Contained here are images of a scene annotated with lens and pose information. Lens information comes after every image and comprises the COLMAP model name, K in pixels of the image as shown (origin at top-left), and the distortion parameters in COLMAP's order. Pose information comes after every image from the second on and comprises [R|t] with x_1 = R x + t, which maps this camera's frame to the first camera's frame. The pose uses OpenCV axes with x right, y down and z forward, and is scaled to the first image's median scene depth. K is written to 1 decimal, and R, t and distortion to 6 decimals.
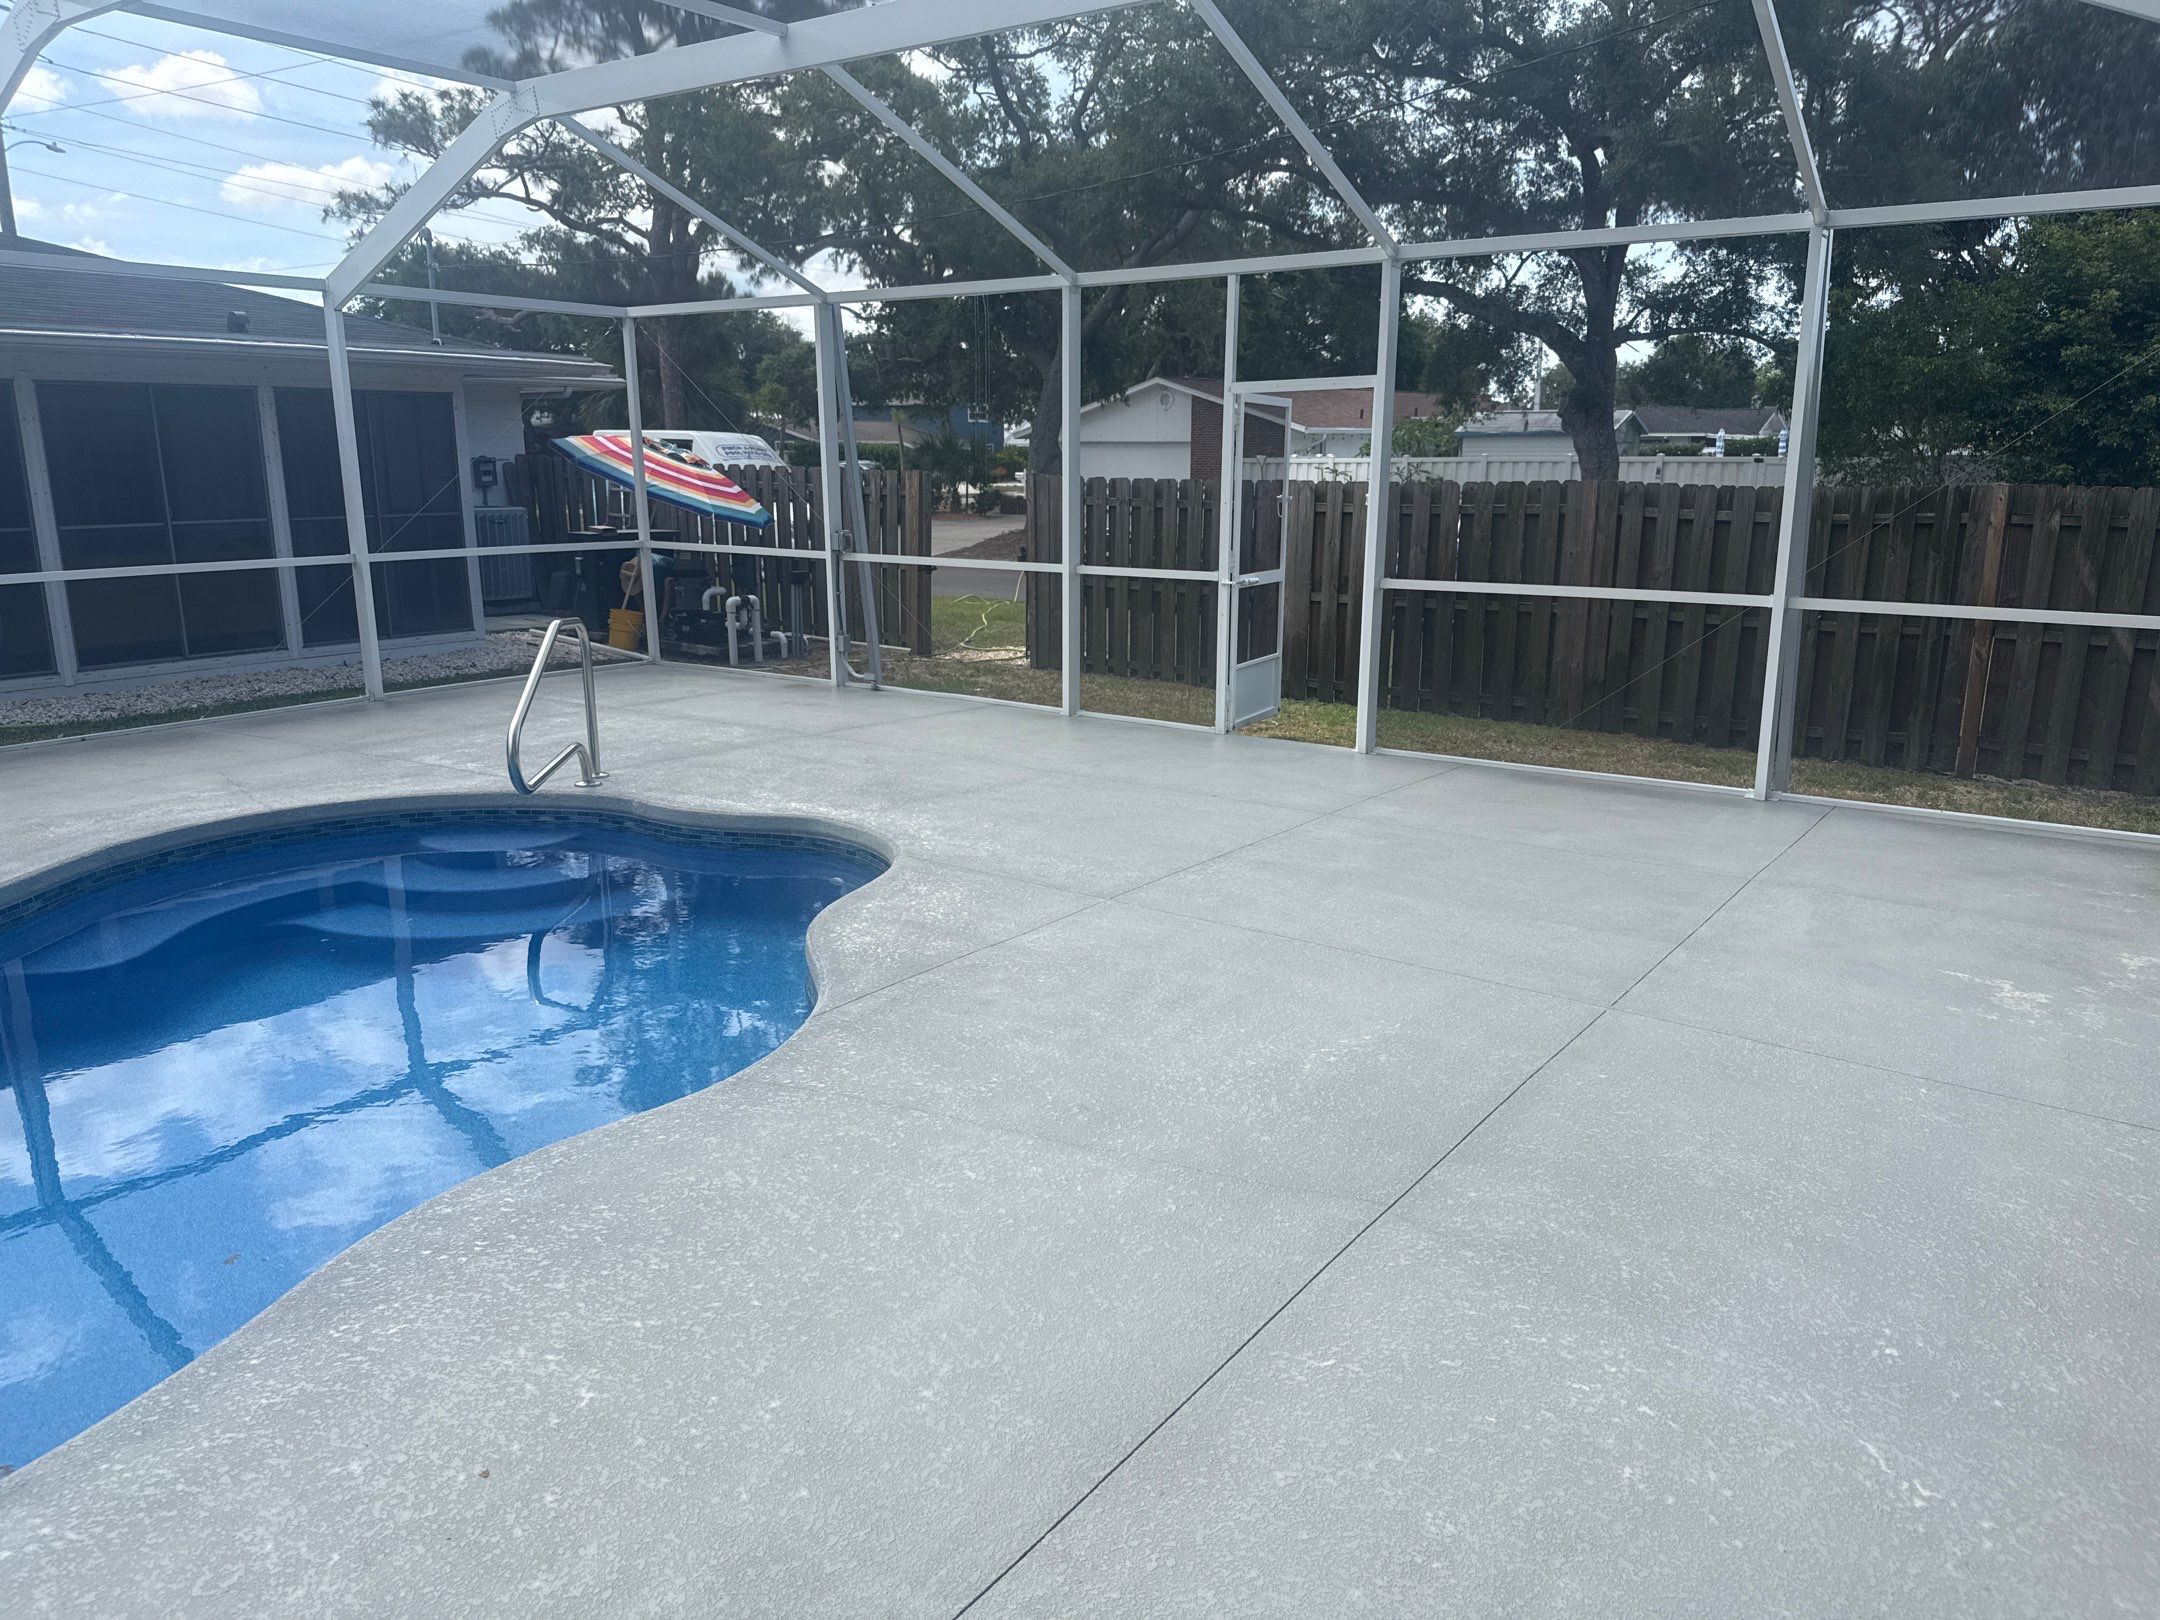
lens RADIAL K [[1532.8, 0, 1072.2], [0, 1532.8, 809.0], [0, 0, 1]] dist [-0.001681, -0.004602]
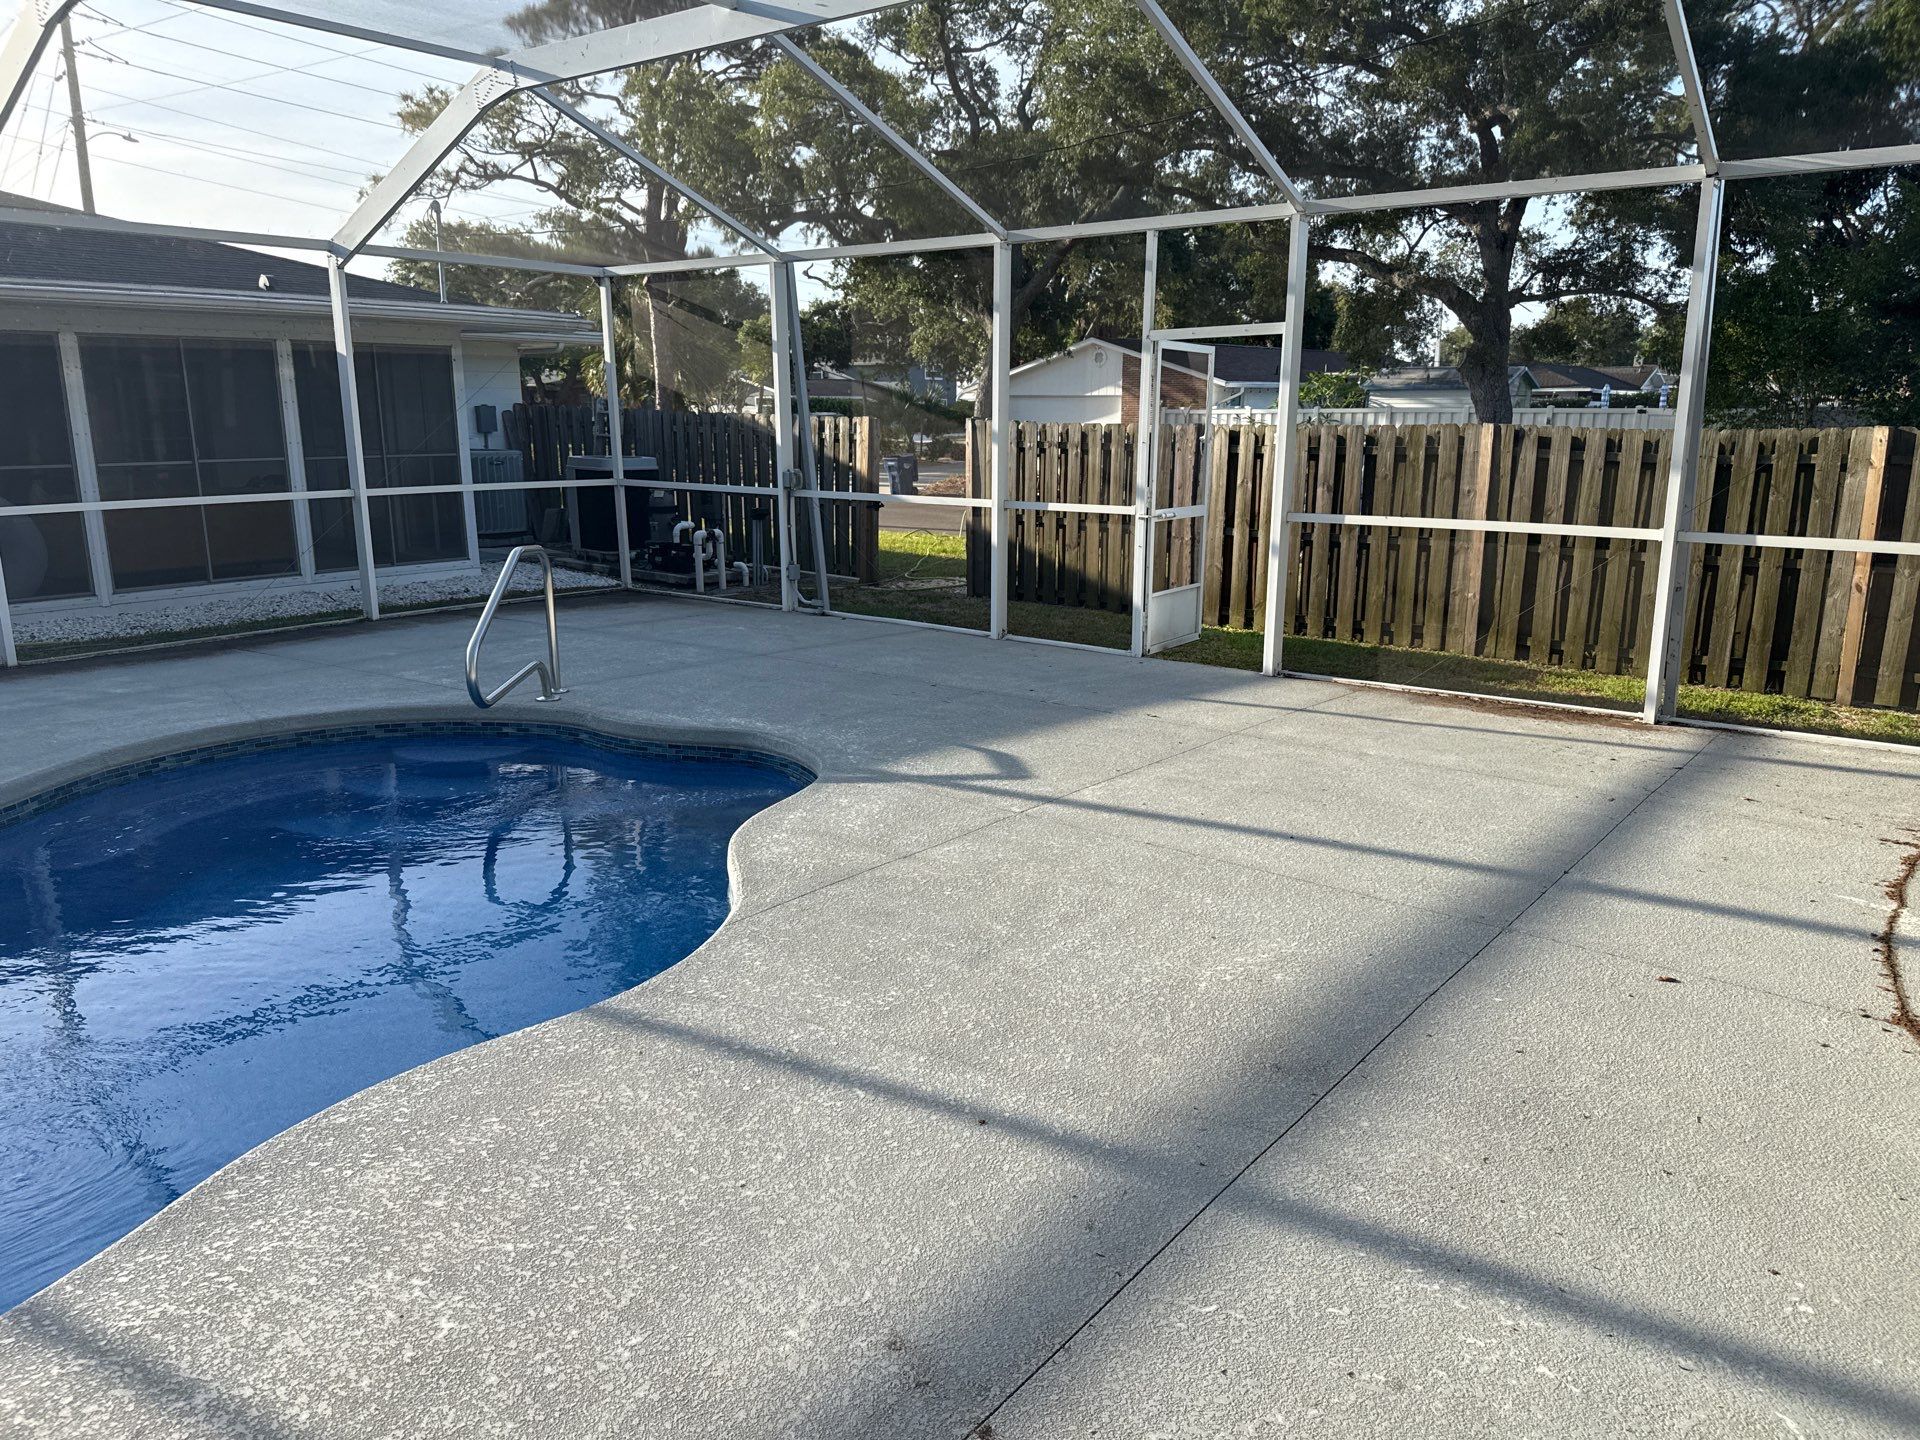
lens RADIAL K [[1356.7, 0, 968.0], [0, 1356.7, 720.7], [0, 0, 1]] dist [0.004099, -0.003623]
pose [[0.999309, 0.009460, -0.035944, 0.007828], [-0.009534, 0.999953, -0.001878, -0.000911], [0.035924, 0.002219, 0.999352, 0.025858]]
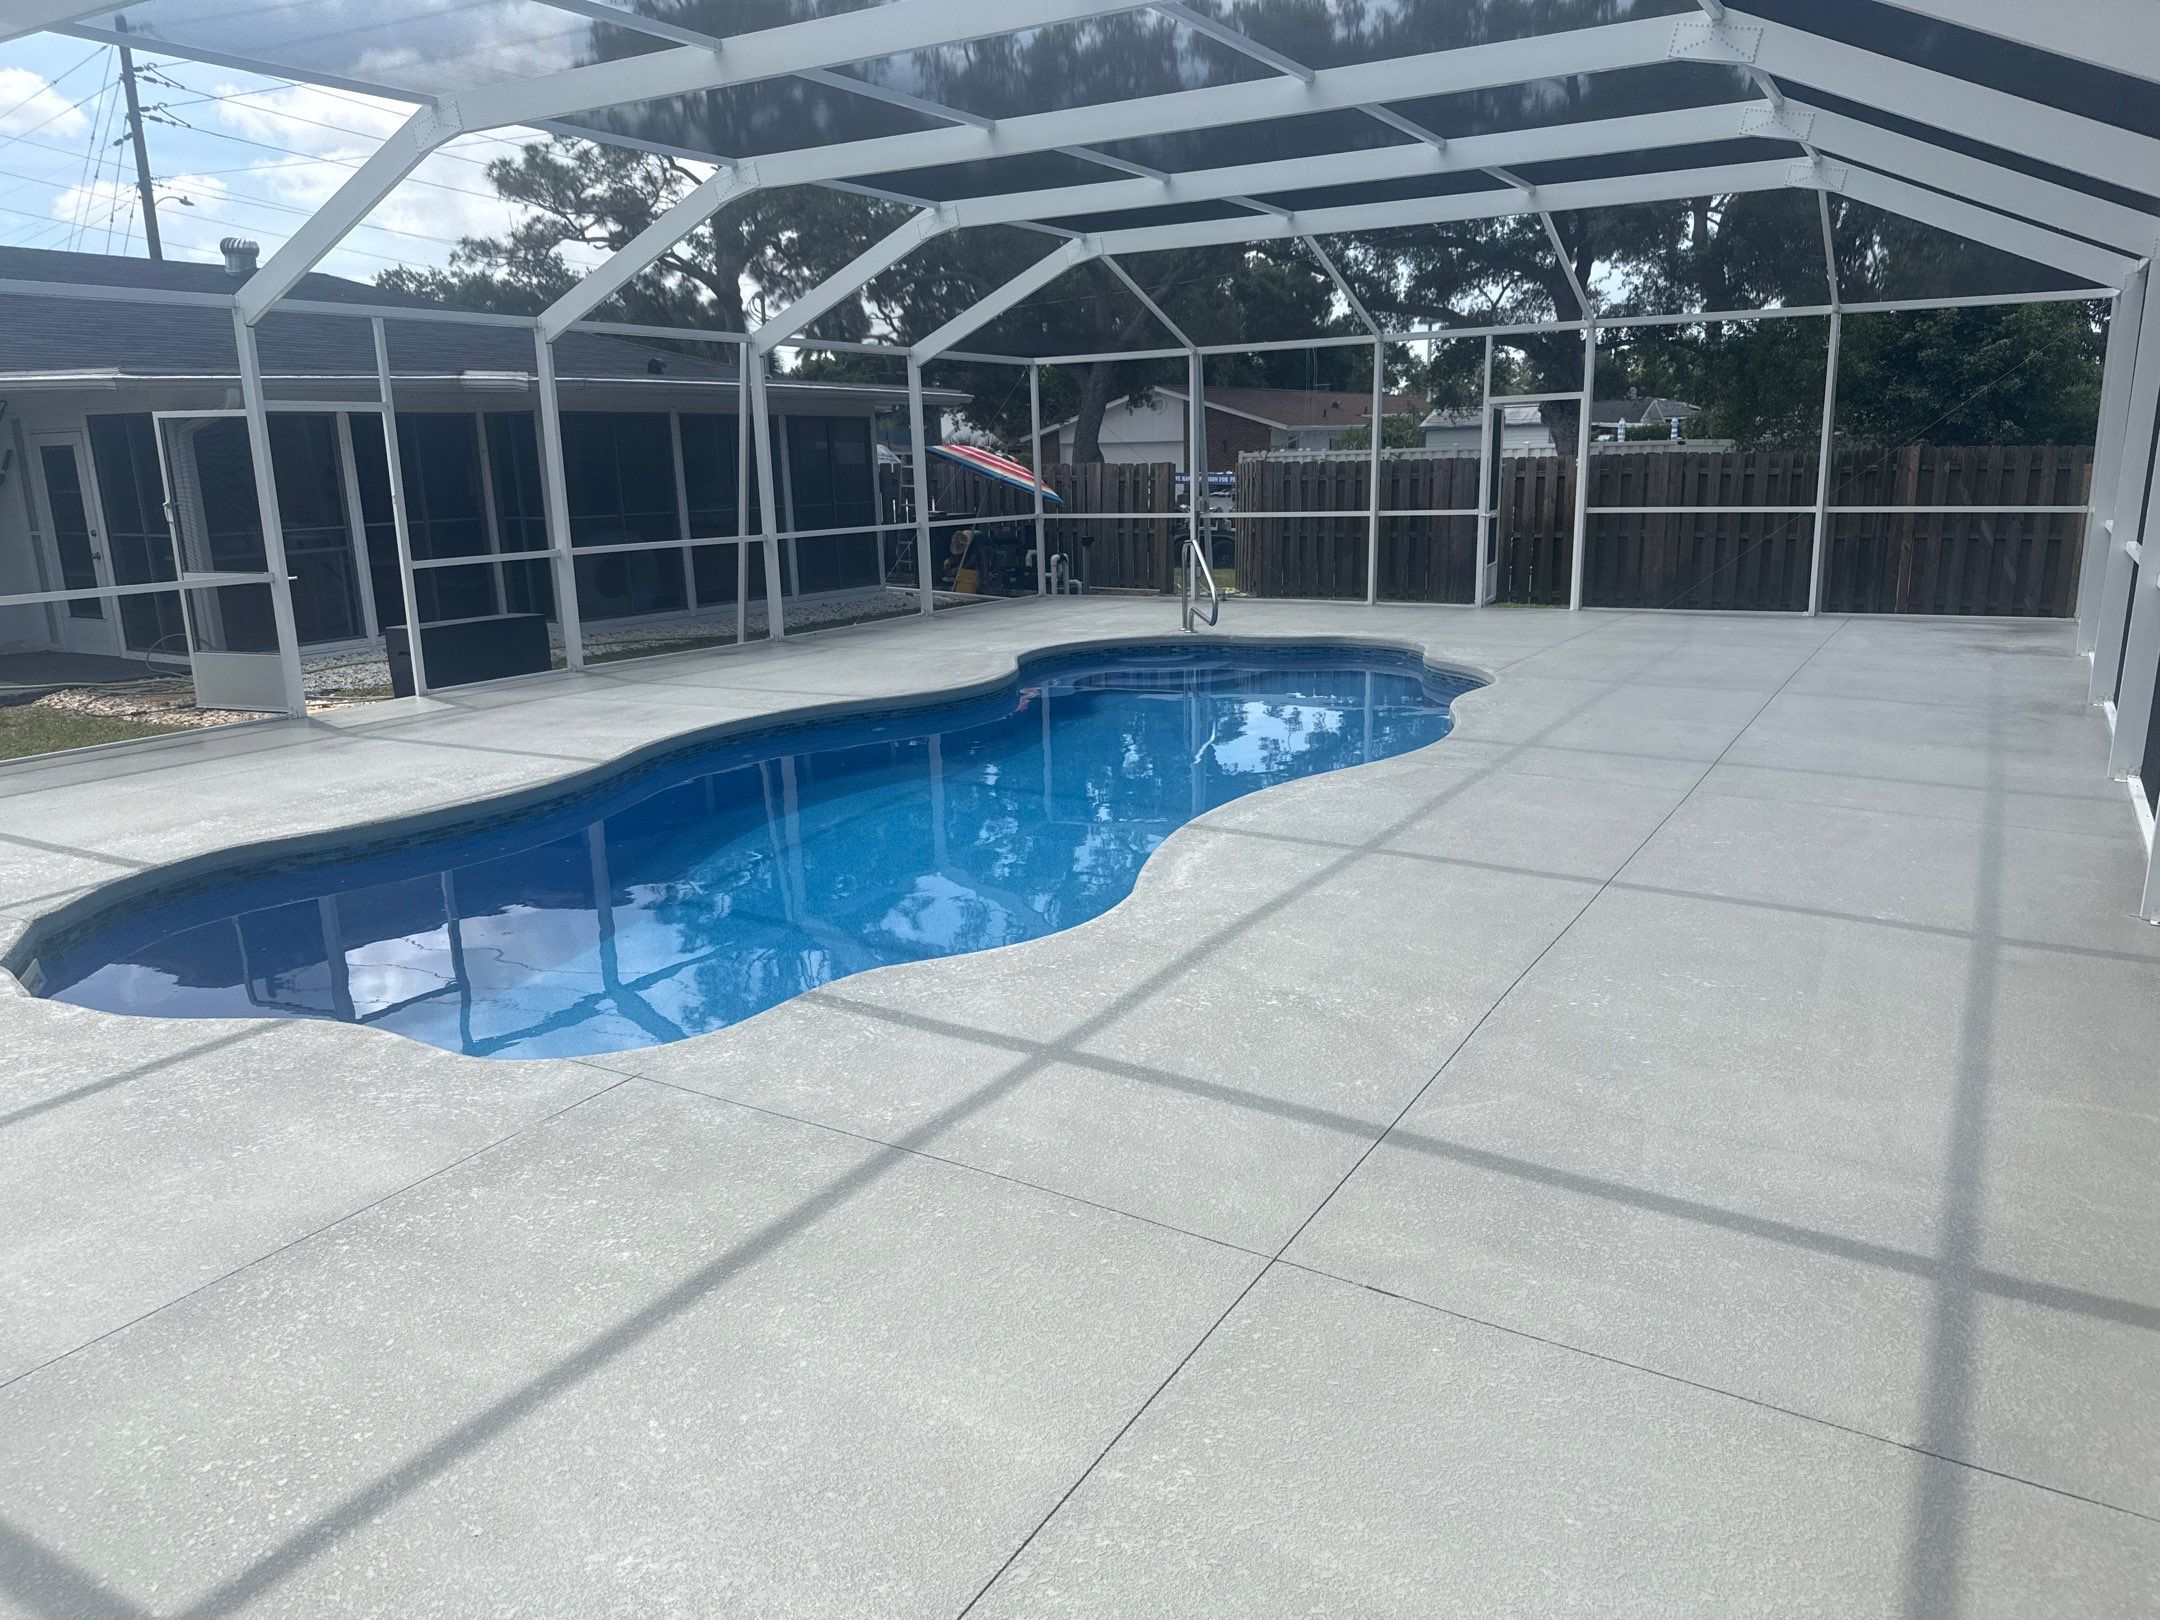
lens RADIAL K [[1536.1, 0, 1101.1], [0, 1536.1, 823.3], [0, 0, 1]] dist [-0.000161, 0.001801]
pose [[0.994504, -0.049062, 0.092496, -0.296837], [0.048506, 0.998789, 0.008253, 0.093243], [-0.092789, -0.003721, 0.995679, -0.389293]]
